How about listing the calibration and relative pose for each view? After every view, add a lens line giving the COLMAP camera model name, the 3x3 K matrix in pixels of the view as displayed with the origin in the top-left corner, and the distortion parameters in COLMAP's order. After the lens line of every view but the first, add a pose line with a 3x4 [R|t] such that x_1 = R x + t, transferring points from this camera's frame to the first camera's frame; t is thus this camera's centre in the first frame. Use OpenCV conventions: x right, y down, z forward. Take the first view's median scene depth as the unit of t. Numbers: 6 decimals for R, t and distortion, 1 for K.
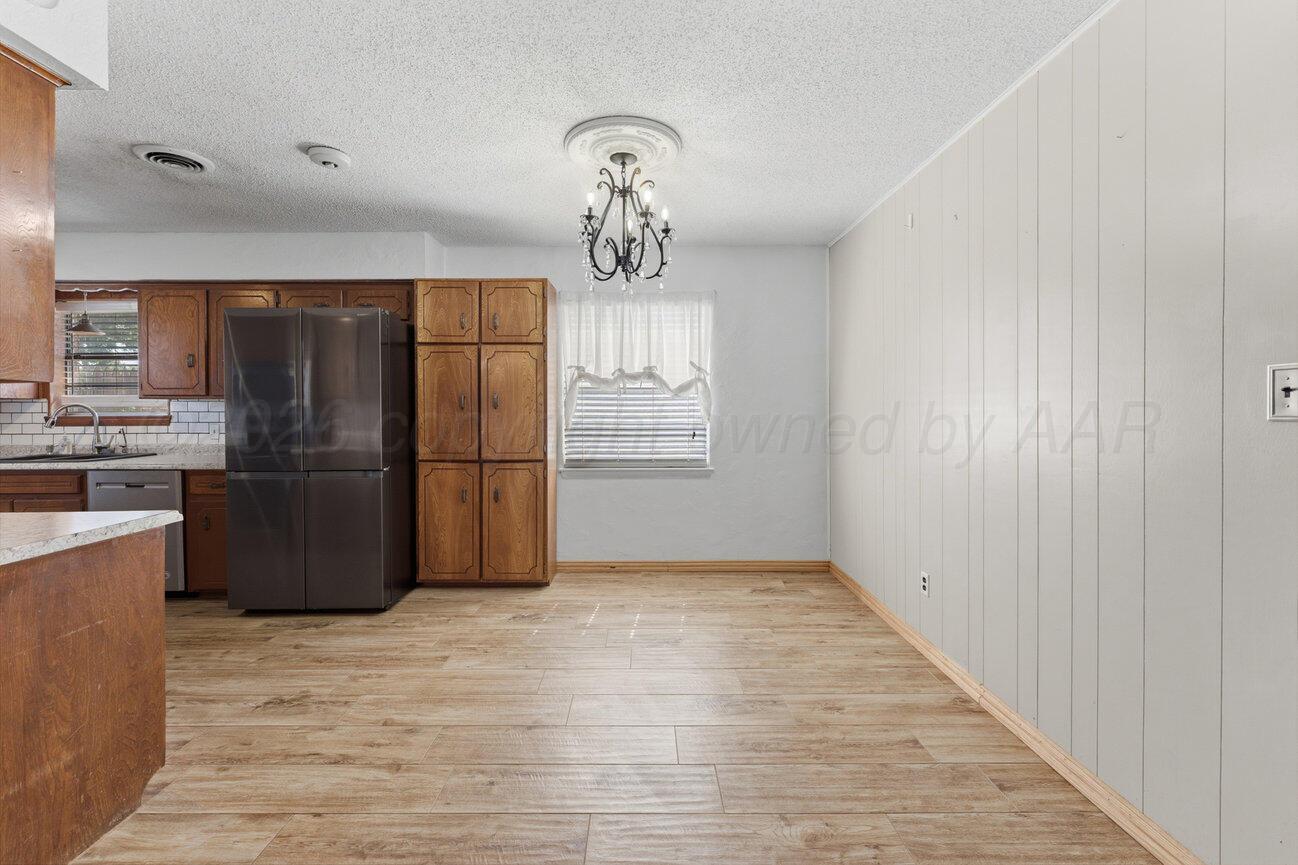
lens RADIAL K [[521.3, 0, 628.9], [0, 521.3, 414.0], [0, 0, 1]] dist [0.000083, 0.000302]
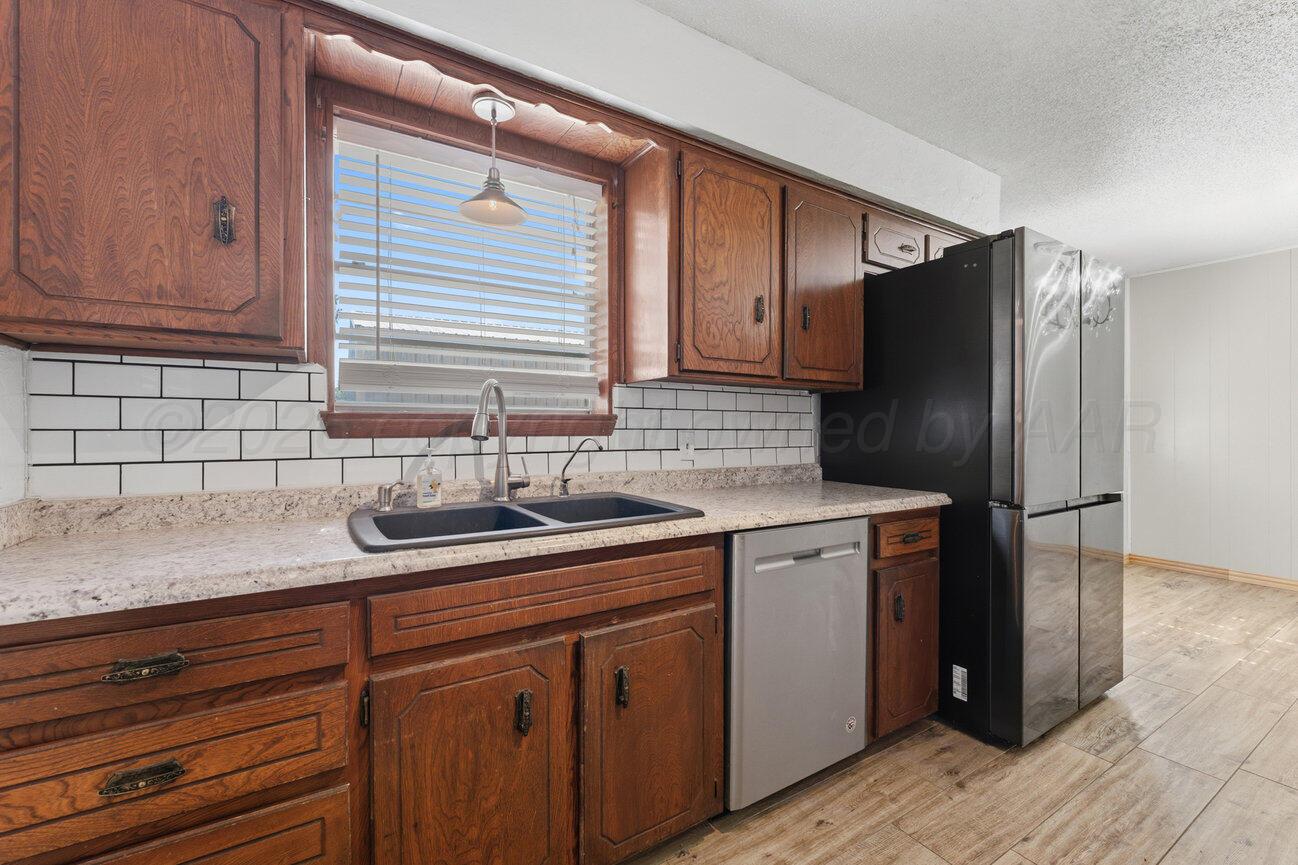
lens RADIAL K [[532.3, 0, 647.8], [0, 532.3, 427.7], [0, 0, 1]] dist [-0.000390, 0.000023]
pose [[0.855151, 0.005823, 0.518347, -1.239665], [0.000763, 0.999922, -0.012491, 0.023750], [-0.518379, 0.011077, 0.855079, 0.611851]]
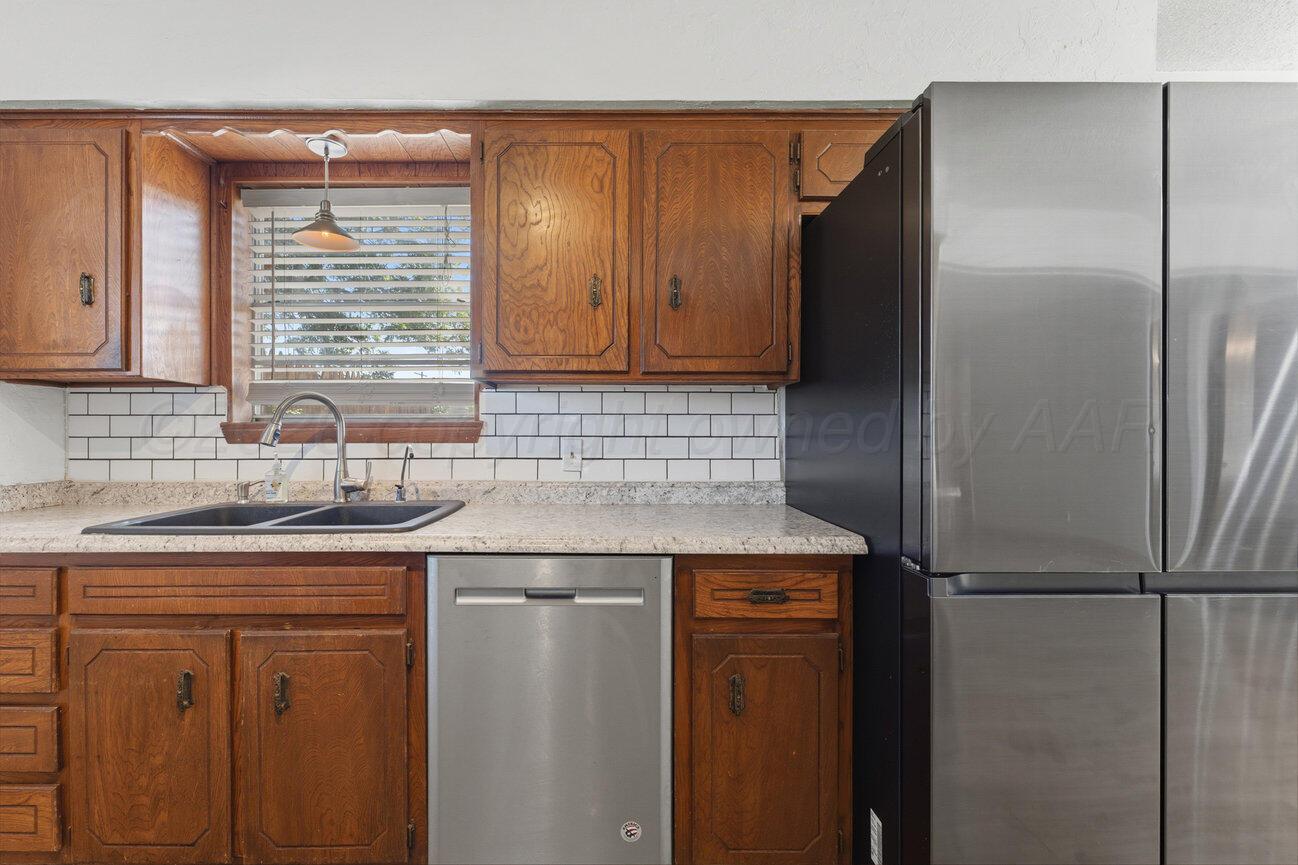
lens RADIAL K [[534.3, 0, 620.8], [0, 534.3, 432.9], [0, 0, 1]] dist [-0.002099, 0.000055]
pose [[0.999972, 0.002926, -0.006829, -0.830646], [-0.003007, 0.999924, -0.011981, 0.021119], [0.006794, 0.012001, 0.999905, 0.566591]]
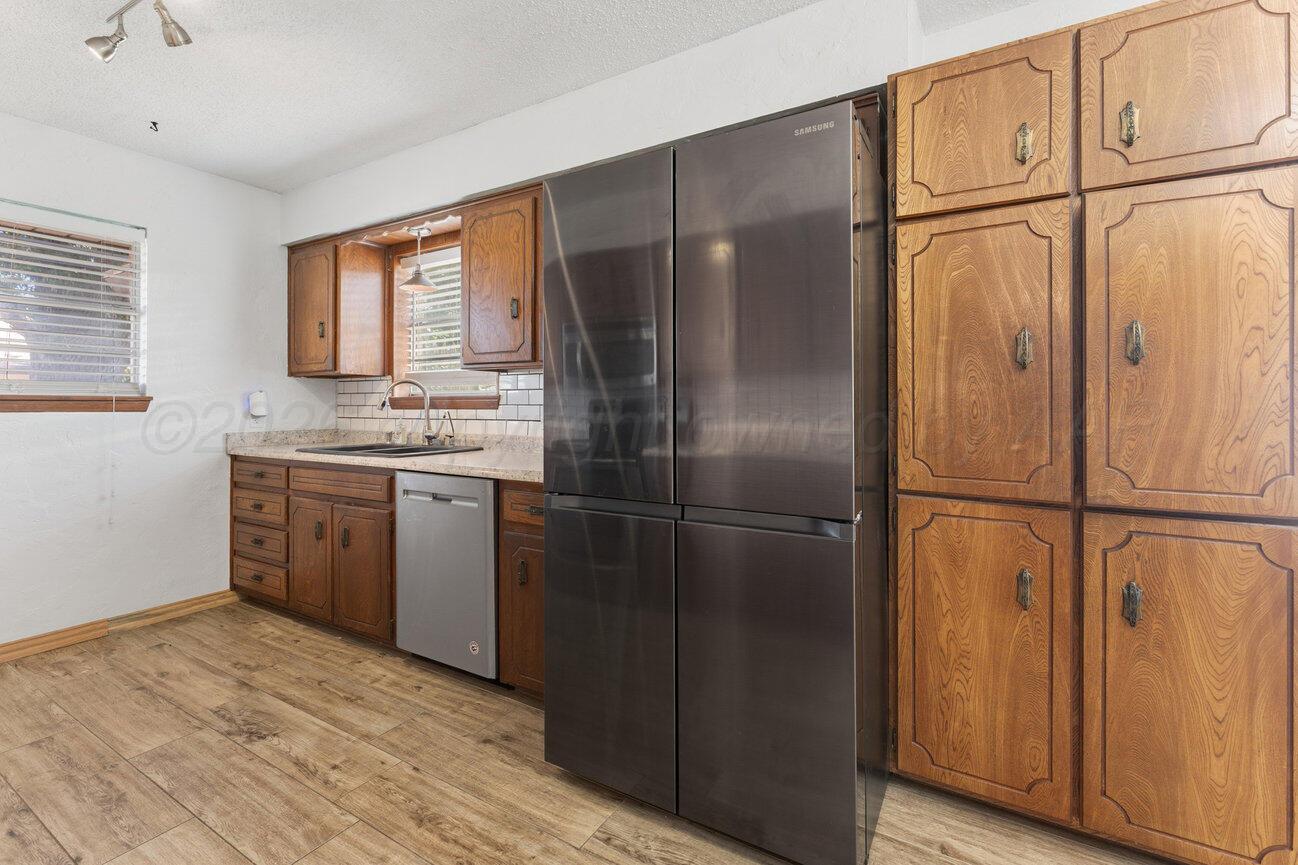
lens RADIAL K [[568.3, 0, 652.5], [0, 568.3, 397.4], [0, 0, 1]] dist [0.000720, -0.000048]
pose [[0.860070, -0.004091, -0.510159, -0.336109], [-0.006780, 0.999788, -0.019447, 0.021963], [0.510130, 0.020184, 0.859860, 0.487499]]
